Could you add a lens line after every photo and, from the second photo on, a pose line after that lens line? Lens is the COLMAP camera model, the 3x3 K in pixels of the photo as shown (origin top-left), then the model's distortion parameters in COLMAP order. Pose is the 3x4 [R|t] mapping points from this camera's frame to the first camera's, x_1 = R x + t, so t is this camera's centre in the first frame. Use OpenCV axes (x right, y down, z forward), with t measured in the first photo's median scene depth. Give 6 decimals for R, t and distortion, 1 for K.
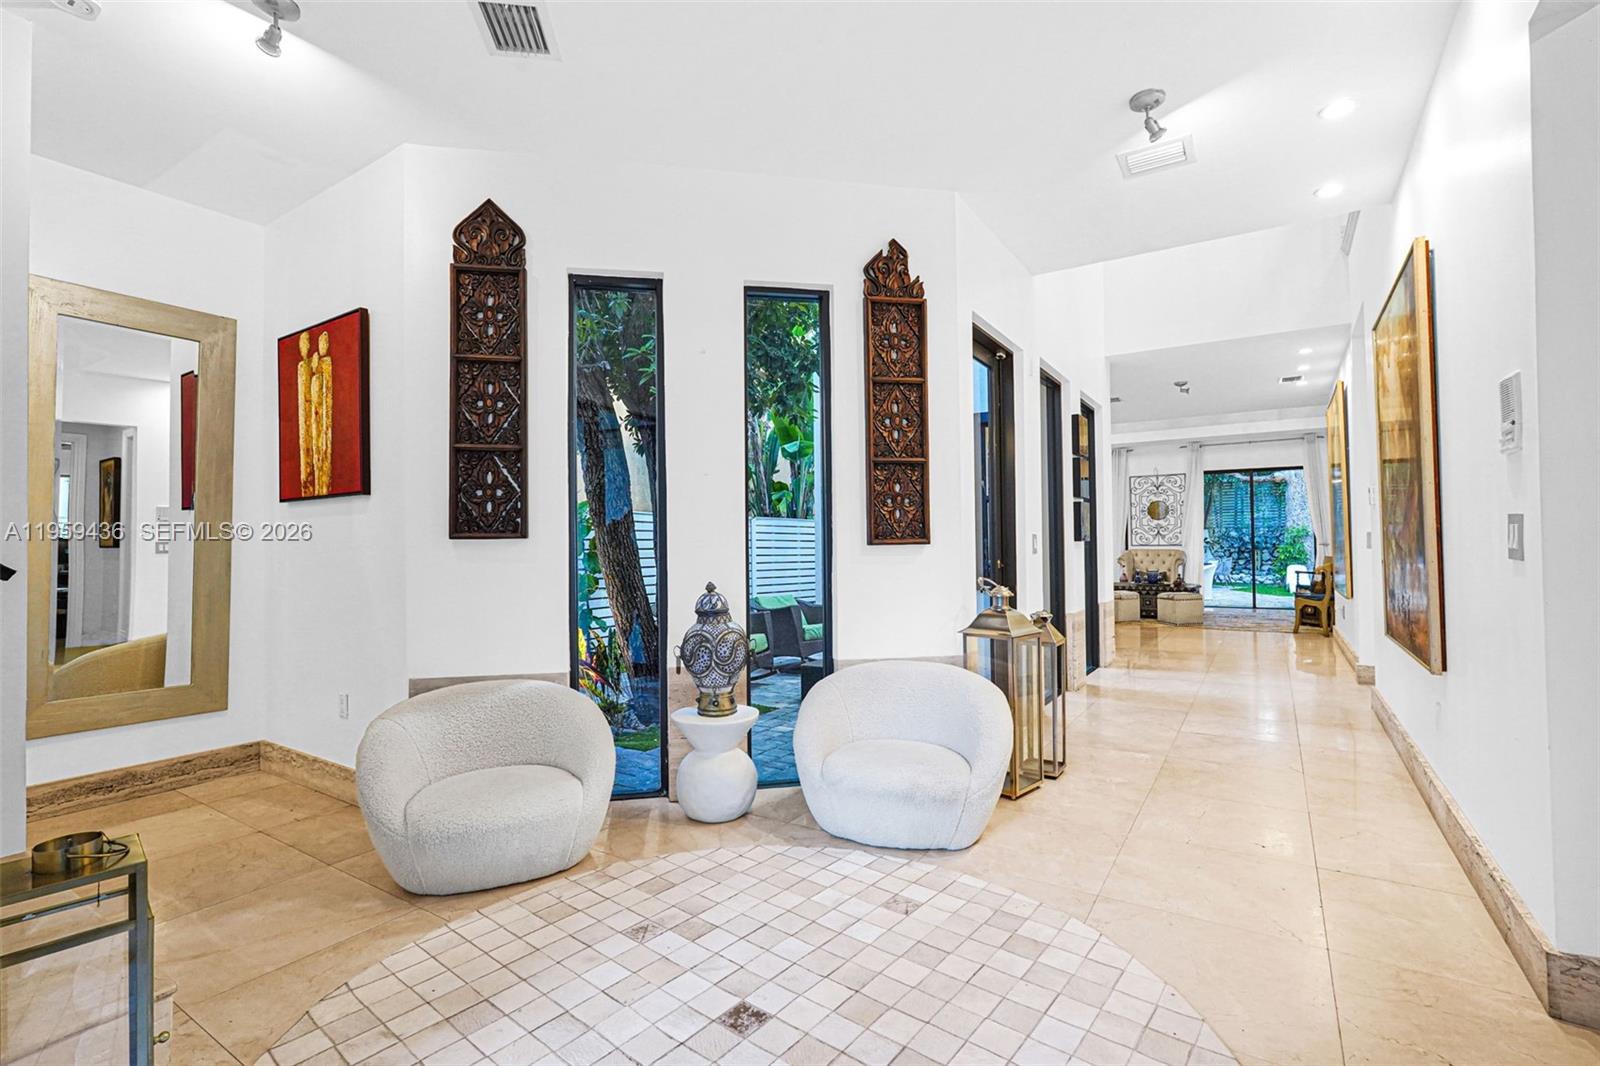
lens RADIAL K [[727.2, 0, 801.6], [0, 727.2, 531.2], [0, 0, 1]] dist [-0.020526, 0.010535]
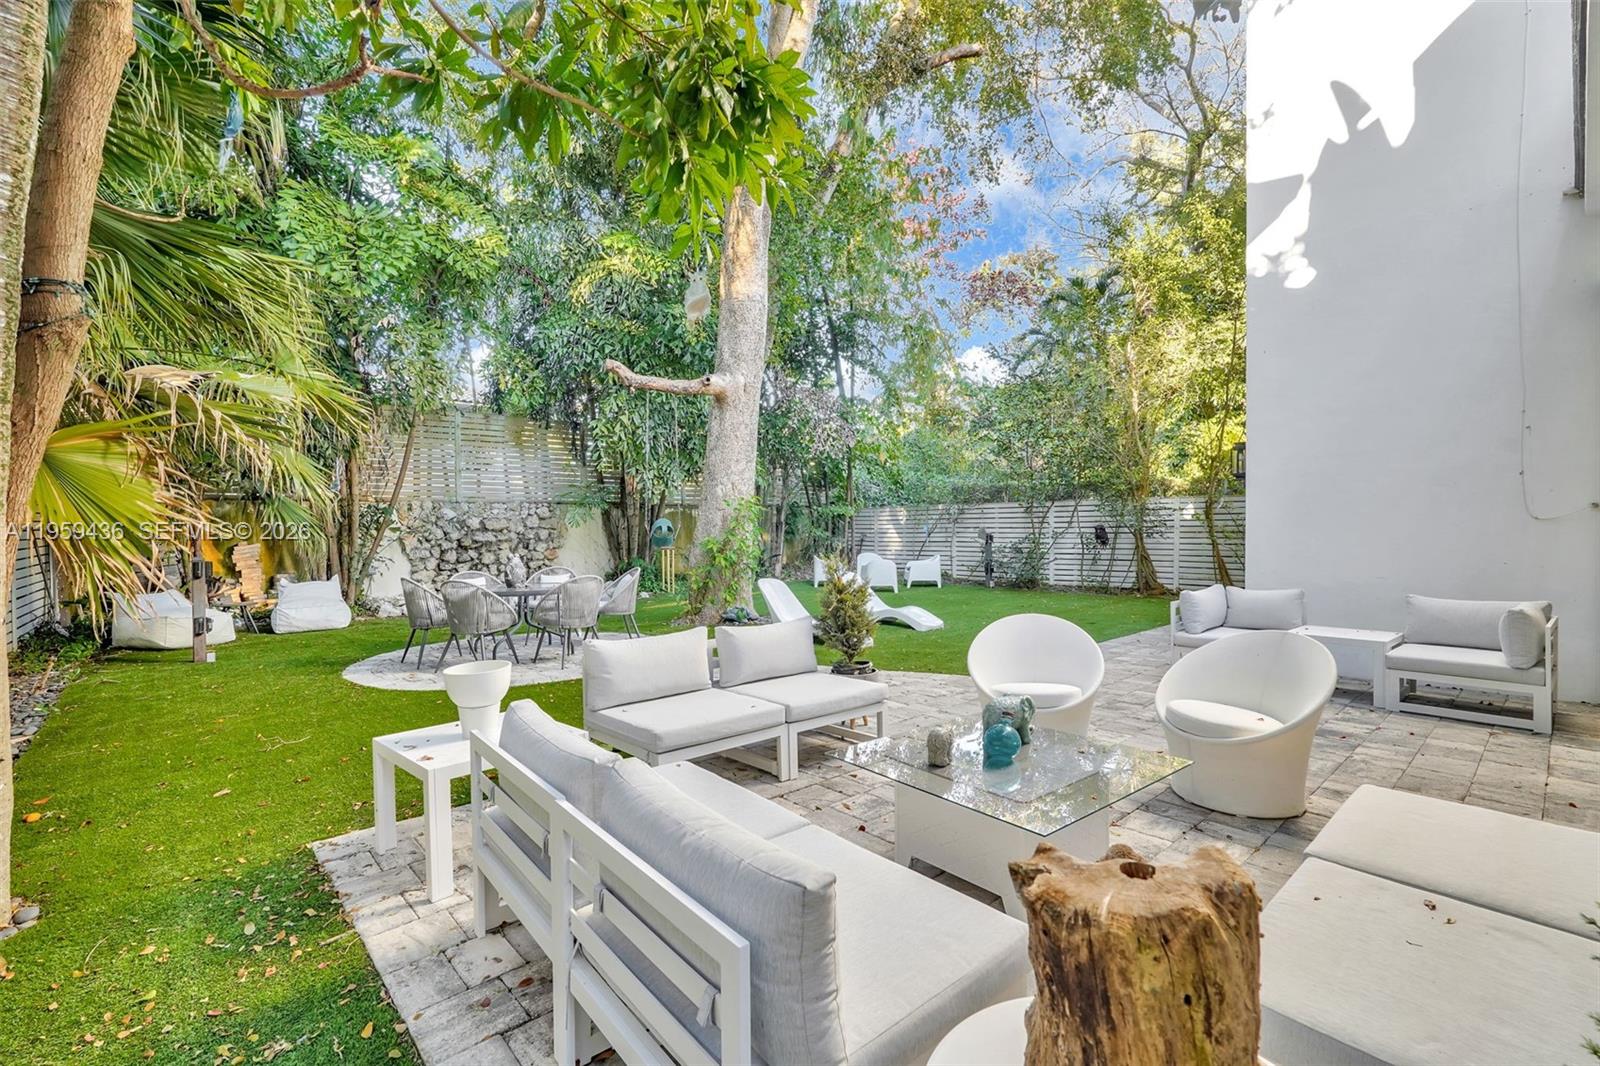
lens RADIAL K [[703.9, 0, 786.8], [0, 703.9, 530.0], [0, 0, 1]] dist [-0.014222, 0.000285]
pose [[0.272277, 0.001986, 0.962217, 1.432248], [-0.016614, 0.999859, 0.002638, 0.078092], [-0.962075, -0.016704, 0.272272, 4.763655]]
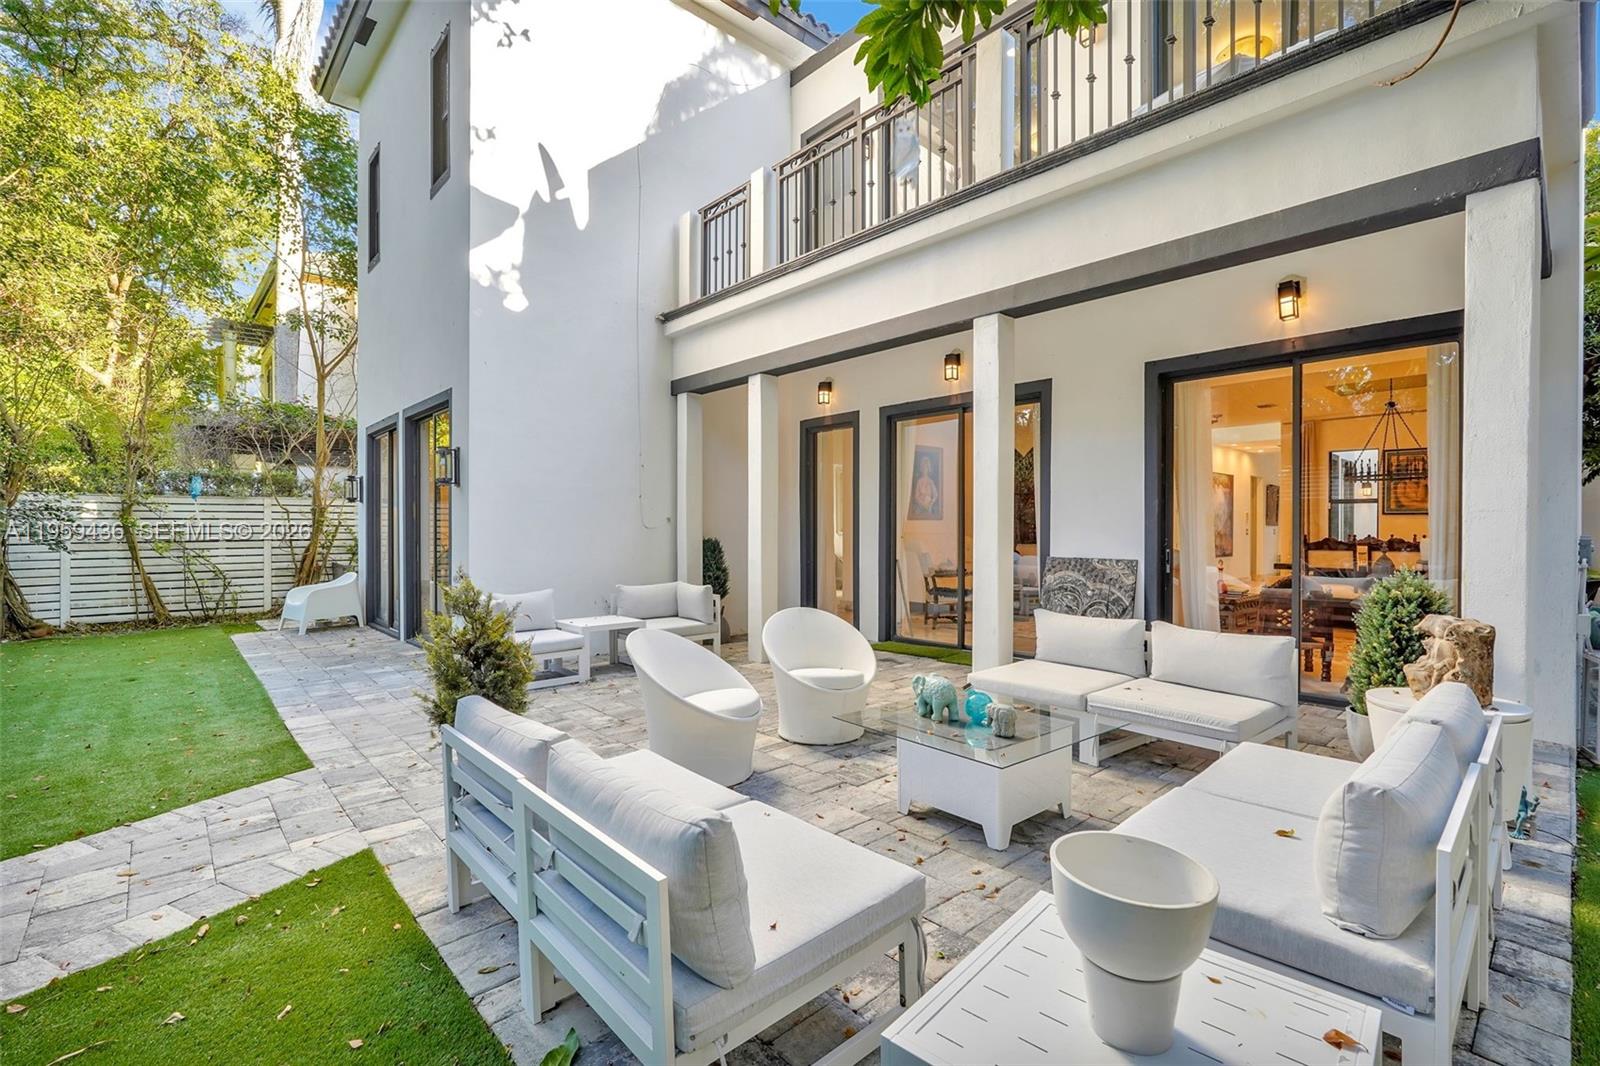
lens RADIAL K [[719.8, 0, 822.1], [0, 719.8, 541.8], [0, 0, 1]] dist [-0.022355, -0.000379]
pose [[-0.971603, 0.007337, 0.236501, 2.145555], [0.005589, 0.999952, -0.008060, 0.096396], [-0.236549, -0.006509, -0.971598, 5.626985]]
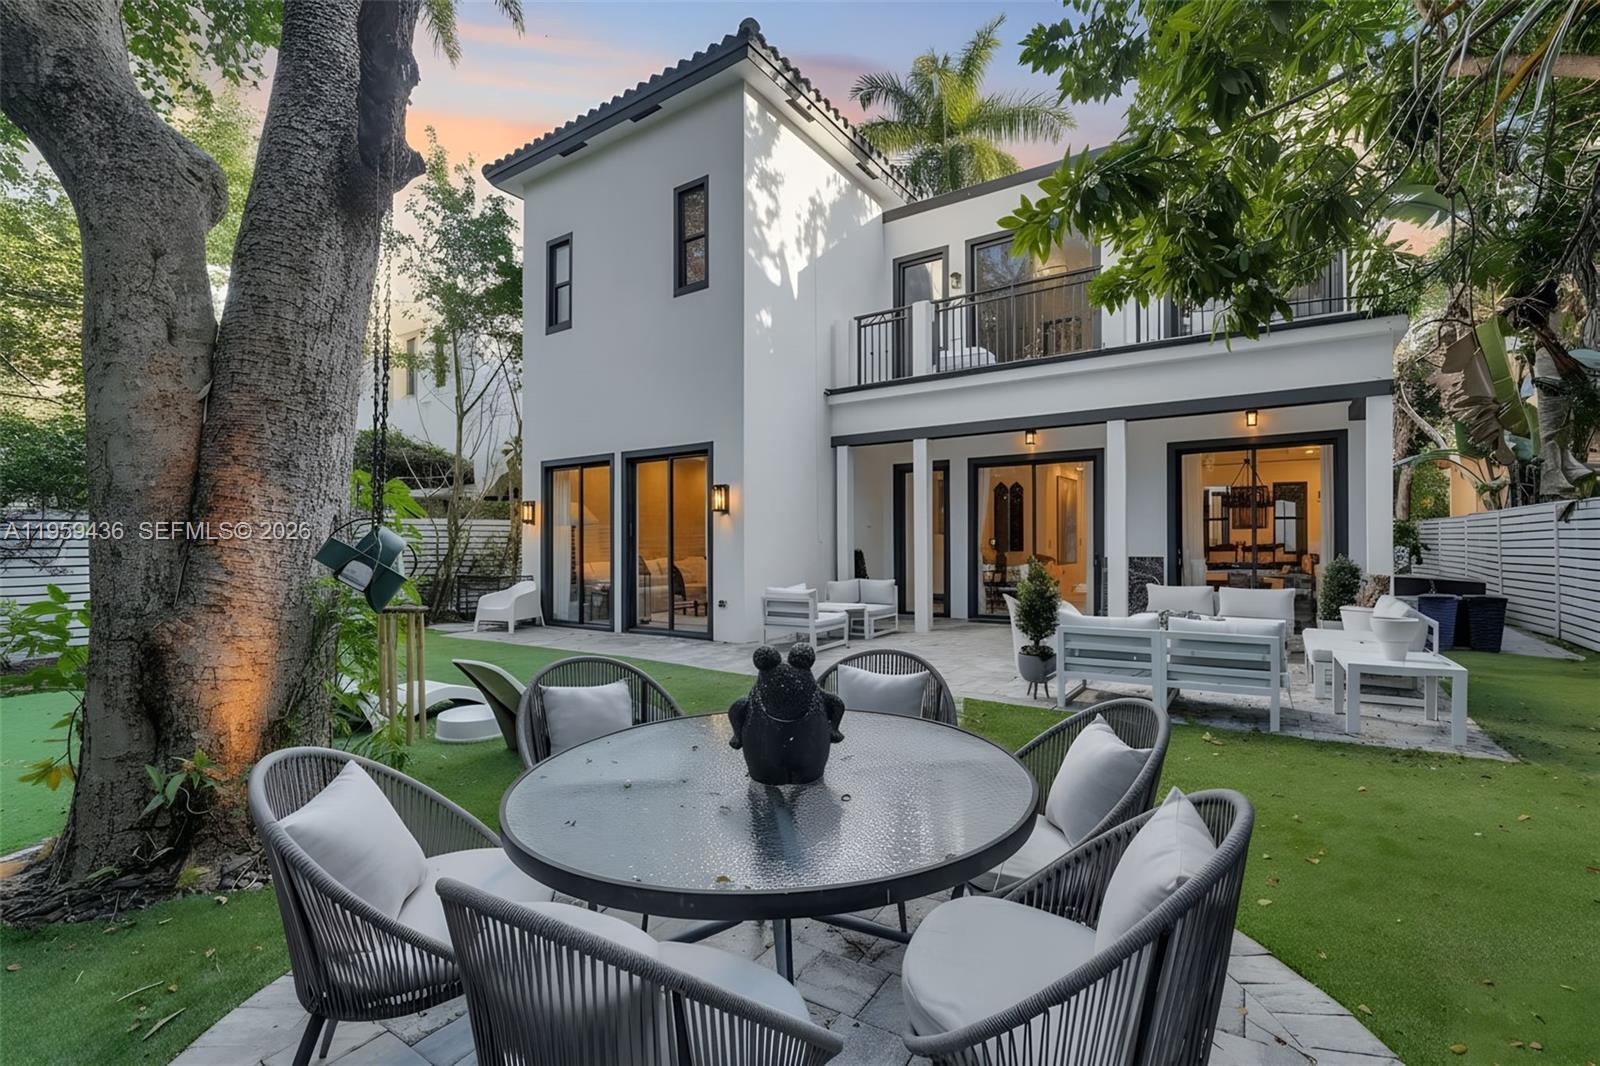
lens RADIAL K [[716.7, 0, 787.3], [0, 716.7, 559.5], [0, 0, 1]] dist [-0.018830, 0.001527]
pose [[-0.999605, 0.018493, 0.021151, 3.209454], [0.018408, 0.999822, -0.004207, 0.117805], [-0.021225, -0.003816, -0.999767, 6.635863]]
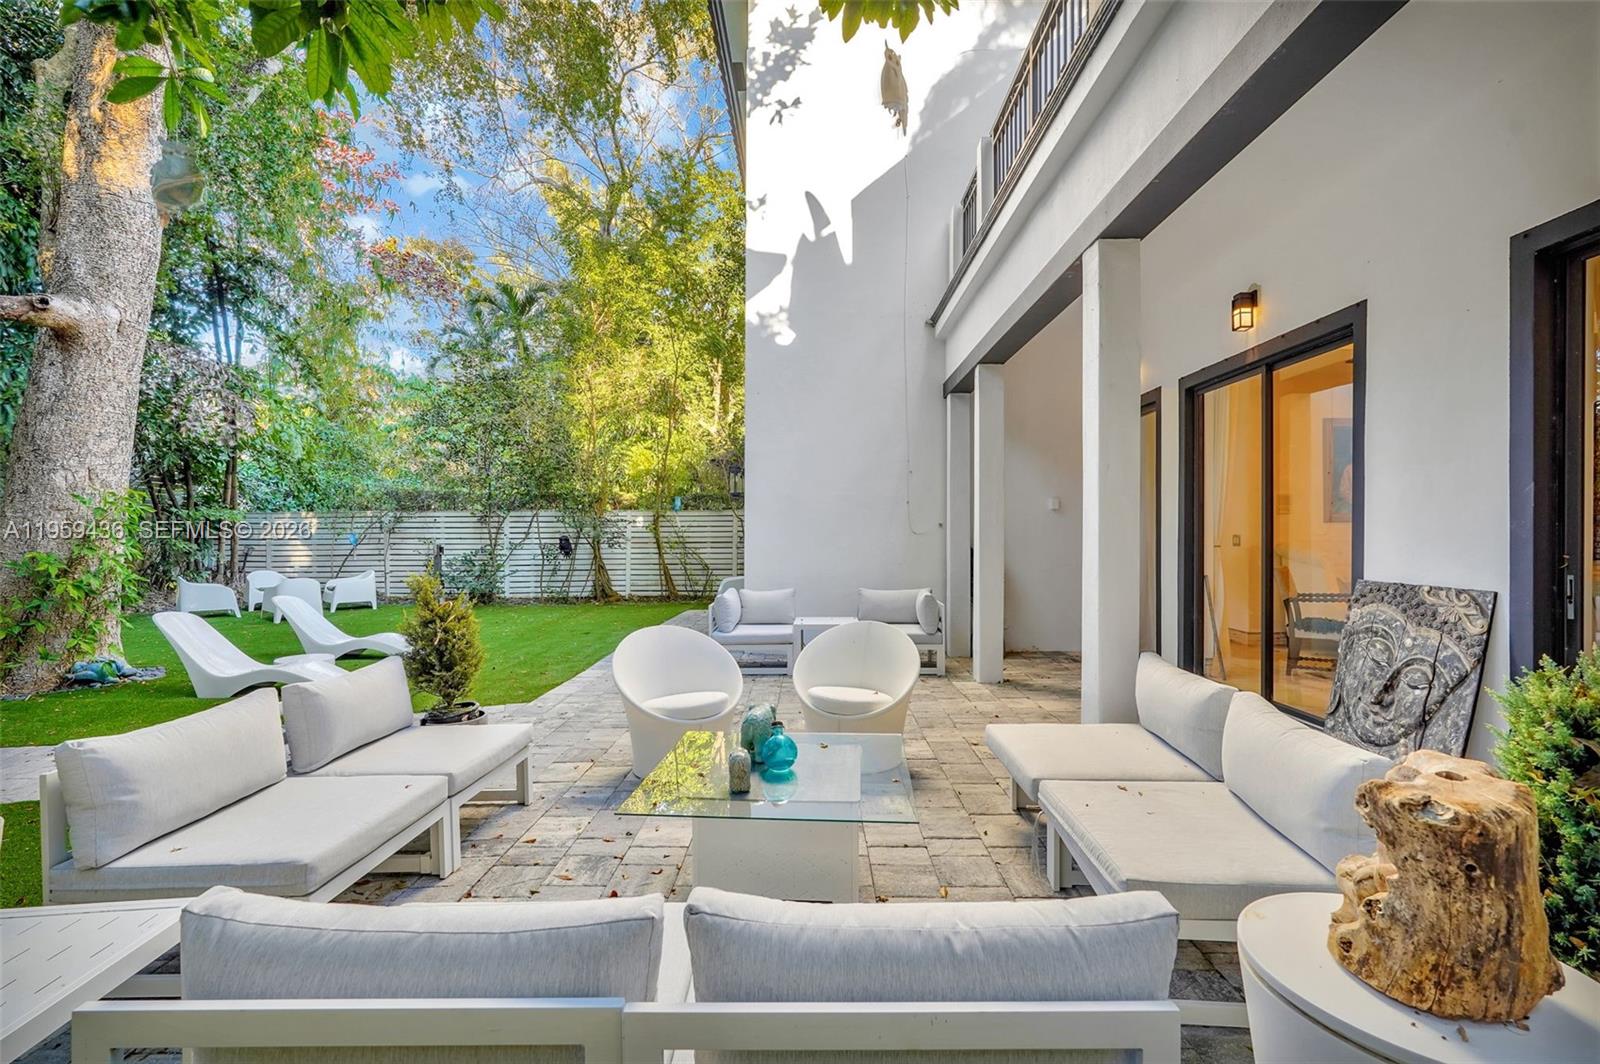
lens RADIAL K [[712.9, 0, 800.0], [0, 712.9, 532.0], [0, 0, 1]] dist [-0.020663, 0.009146]
pose [[-0.529727, 0.012721, 0.848073, 1.545974], [-0.011904, 0.999678, -0.022430, 0.082580], [-0.848085, -0.021977, -0.529405, 5.109645]]
